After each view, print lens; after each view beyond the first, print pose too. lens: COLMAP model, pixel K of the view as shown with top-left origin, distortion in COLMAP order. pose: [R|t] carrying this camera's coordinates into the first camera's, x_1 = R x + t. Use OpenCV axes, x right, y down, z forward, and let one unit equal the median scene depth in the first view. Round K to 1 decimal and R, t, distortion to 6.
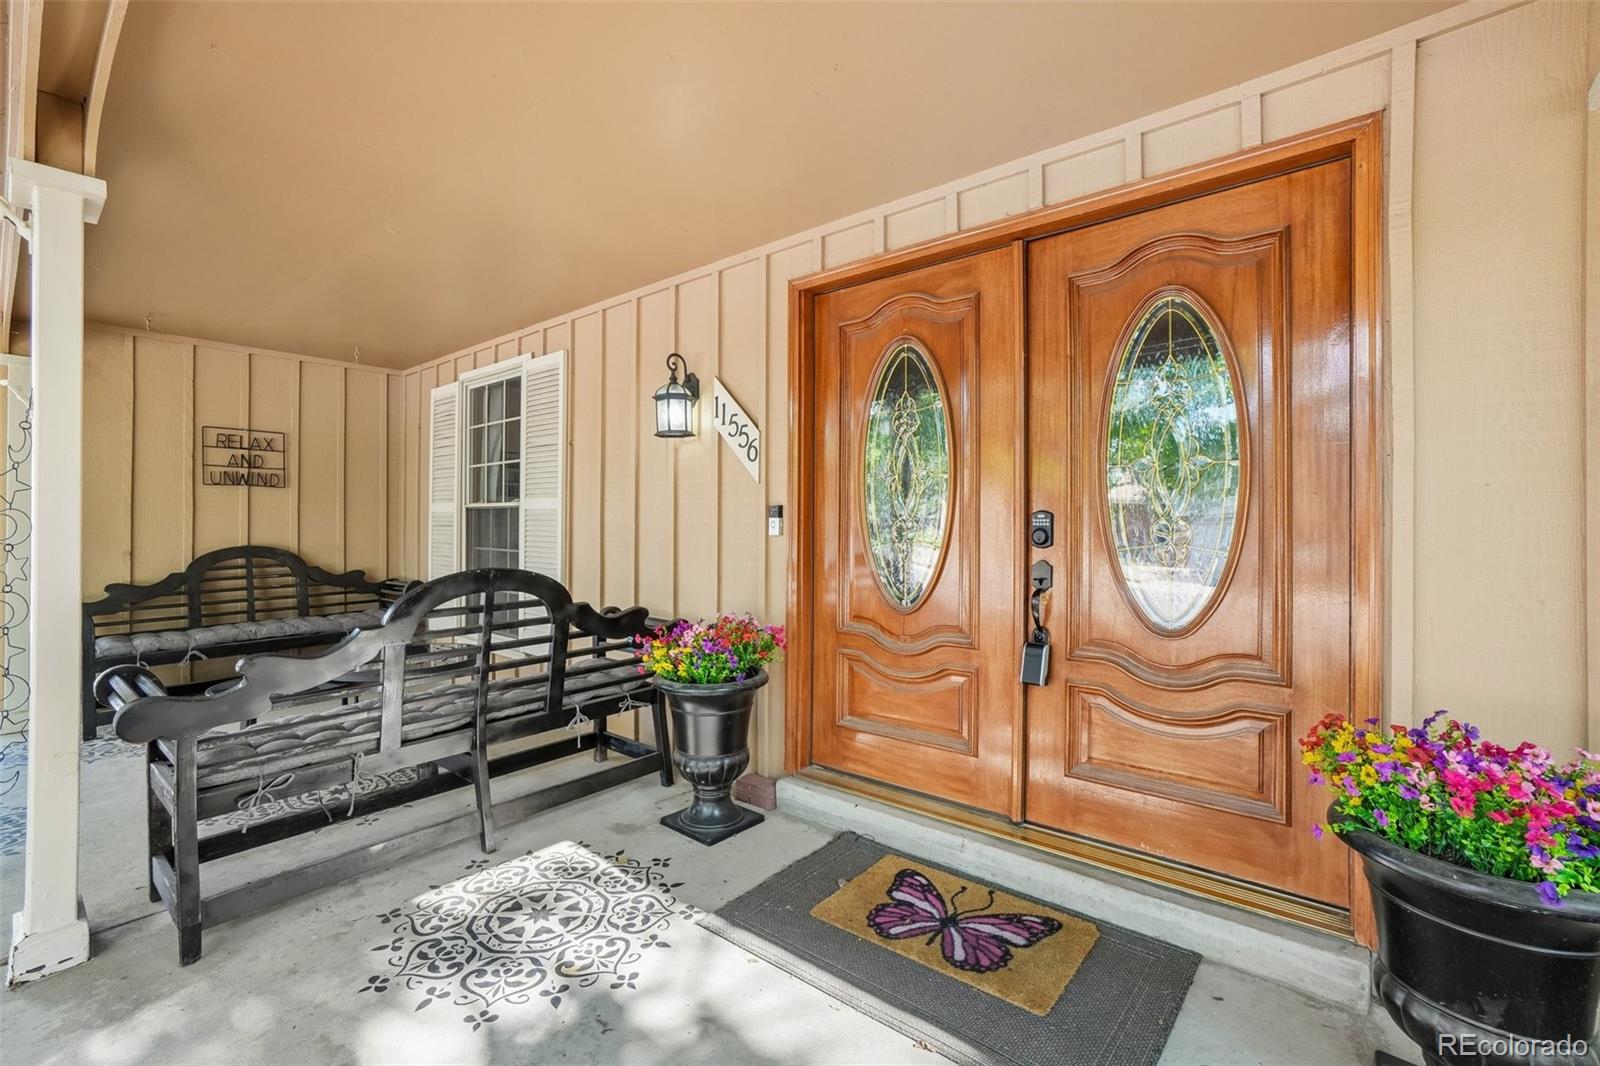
lens RADIAL K [[707.5, 0, 795.9], [0, 707.5, 518.3], [0, 0, 1]] dist [0.006281, 0.001272]
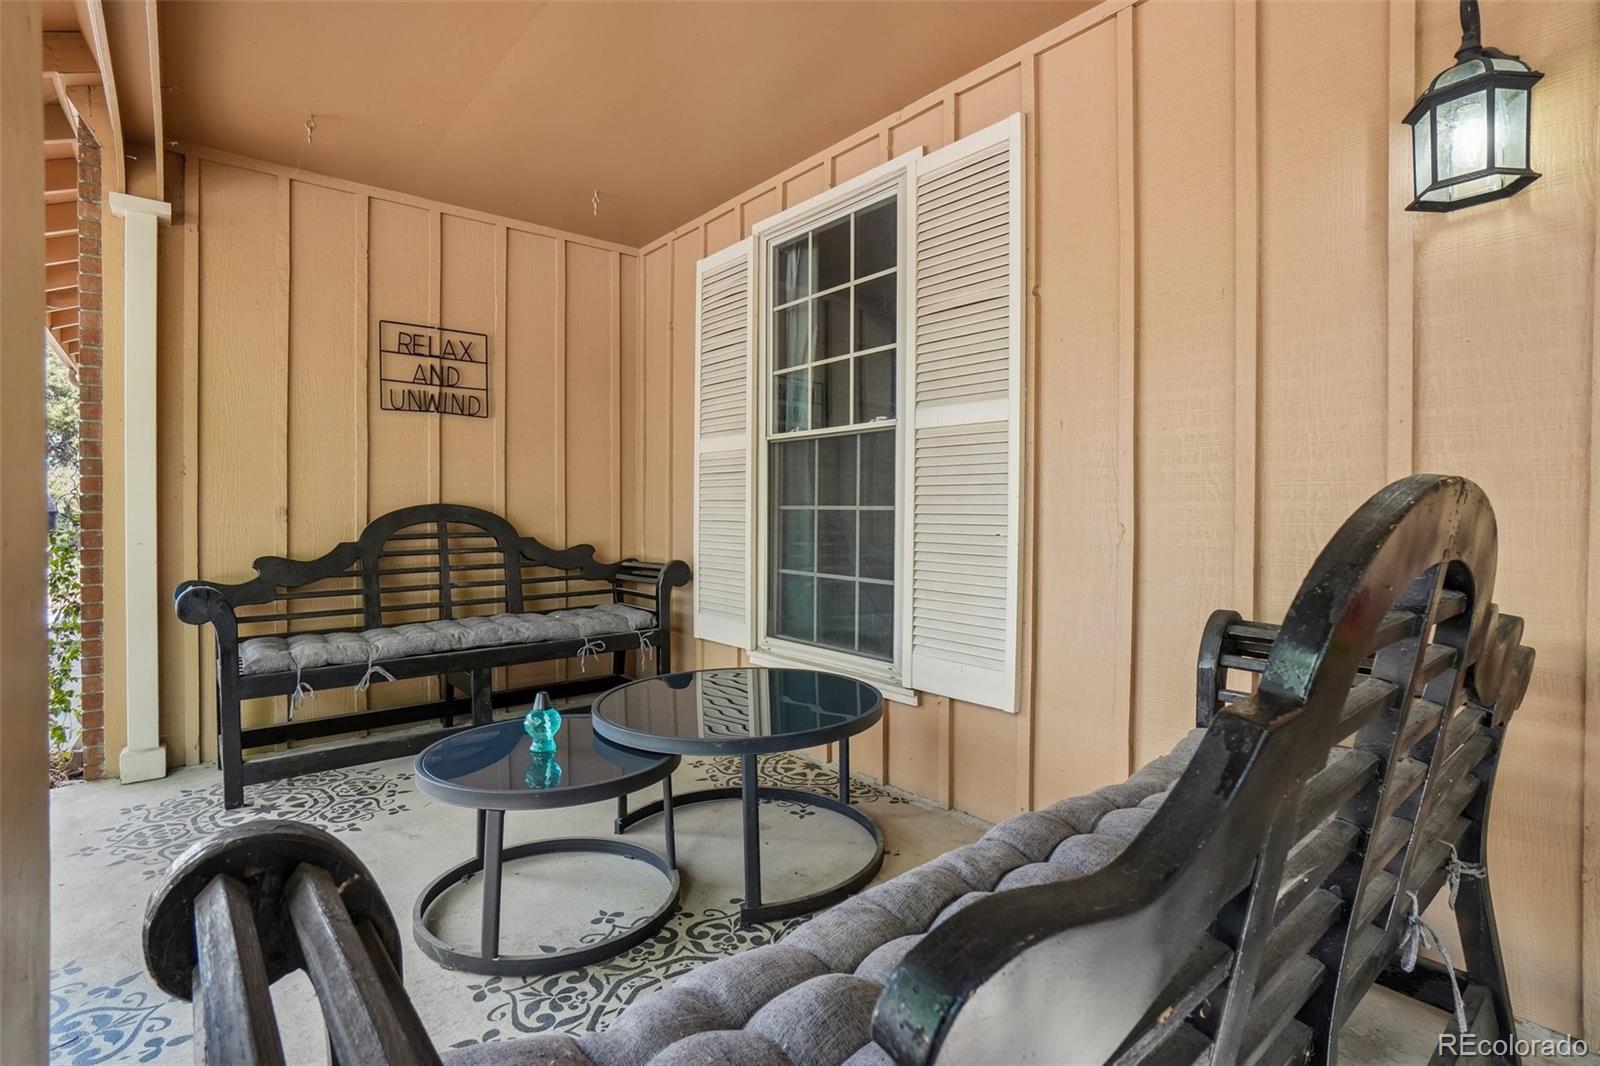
lens RADIAL K [[757.5, 0, 801.8], [0, 757.5, 521.5], [0, 0, 1]] dist [-0.021884, -0.000394]
pose [[0.988555, 0.004477, -0.150796, -0.338163], [-0.002298, 0.999890, 0.014620, 0.044131], [0.150845, -0.014106, 0.988457, 0.364334]]
